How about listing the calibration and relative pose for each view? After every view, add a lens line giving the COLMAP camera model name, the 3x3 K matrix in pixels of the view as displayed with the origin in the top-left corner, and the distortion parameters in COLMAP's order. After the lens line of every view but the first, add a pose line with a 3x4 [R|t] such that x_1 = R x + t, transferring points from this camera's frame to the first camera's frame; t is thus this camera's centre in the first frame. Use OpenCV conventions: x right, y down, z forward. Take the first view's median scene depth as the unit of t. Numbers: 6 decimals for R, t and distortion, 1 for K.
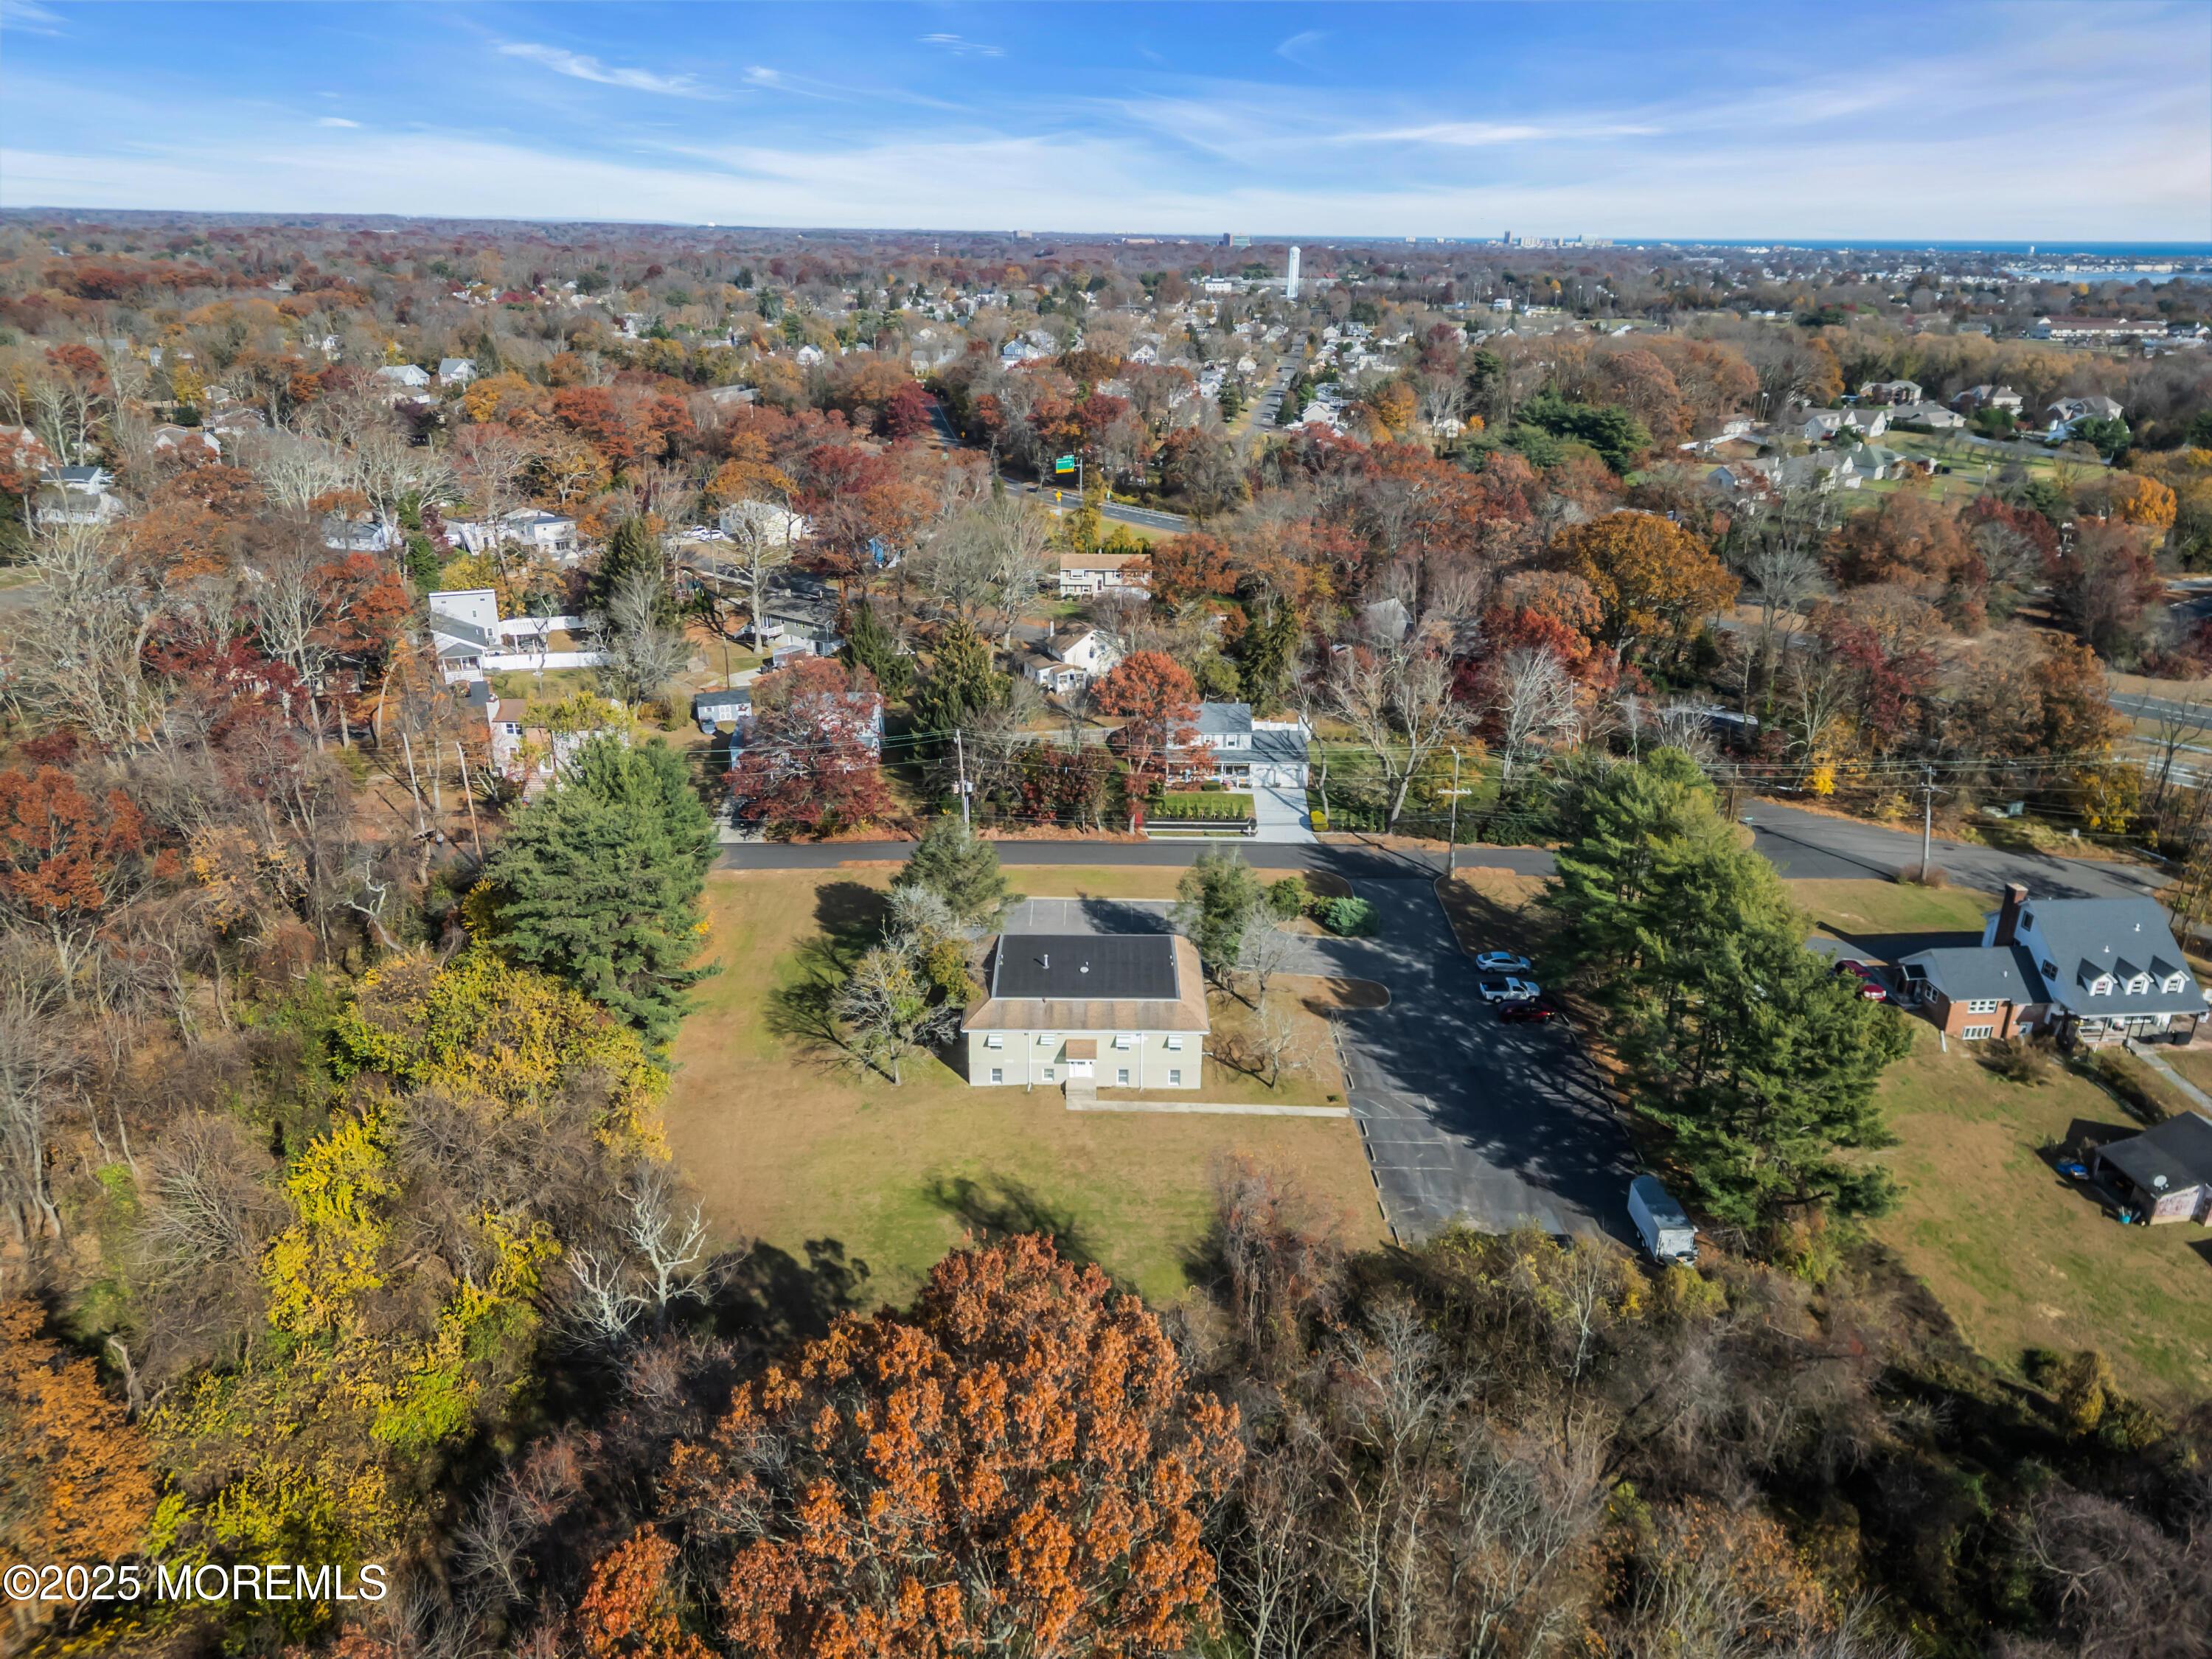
lens RADIAL K [[1528.6, 0, 1106.9], [0, 1528.6, 825.2], [0, 0, 1]] dist [0.081611, -0.076202]
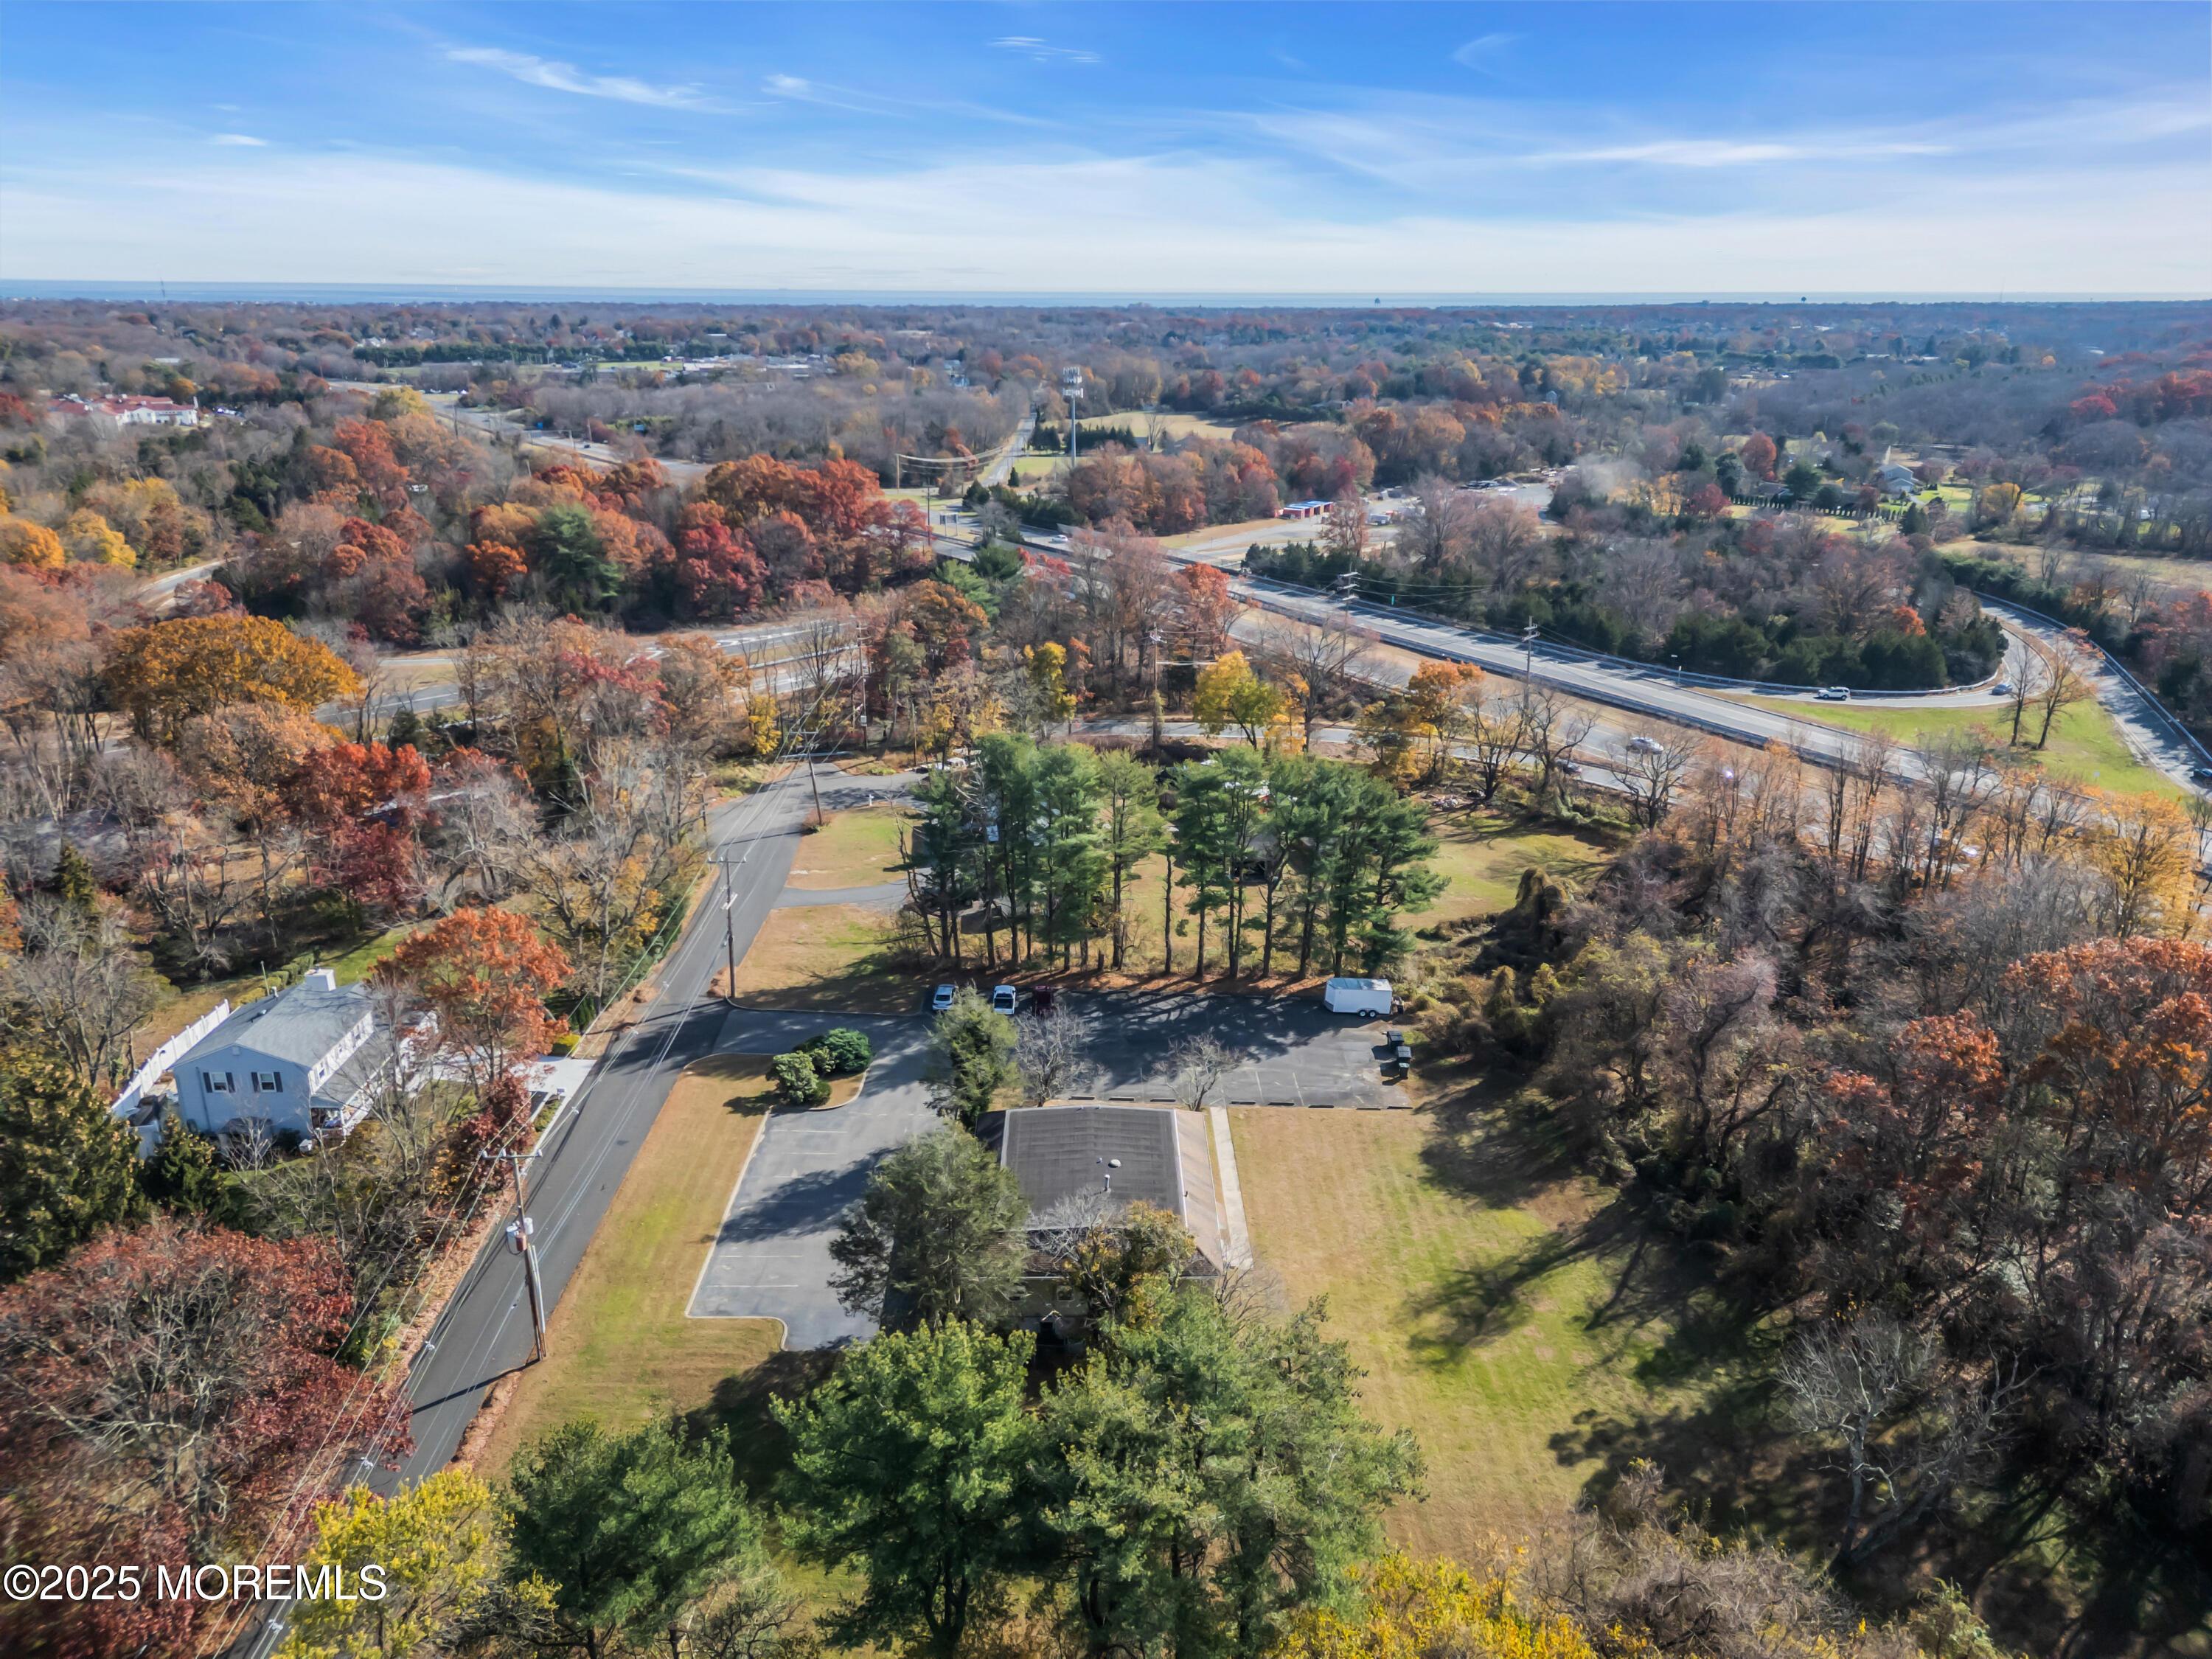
lens RADIAL K [[1528.6, 0, 1106.9], [0, 1528.6, 825.2], [0, 0, 1]] dist [0.081611, -0.076202]
pose [[-0.004124, -0.340505, 0.940234, -0.665548], [0.356070, 0.878116, 0.319571, -0.300658], [-0.934450, 0.336107, 0.117622, 0.777081]]
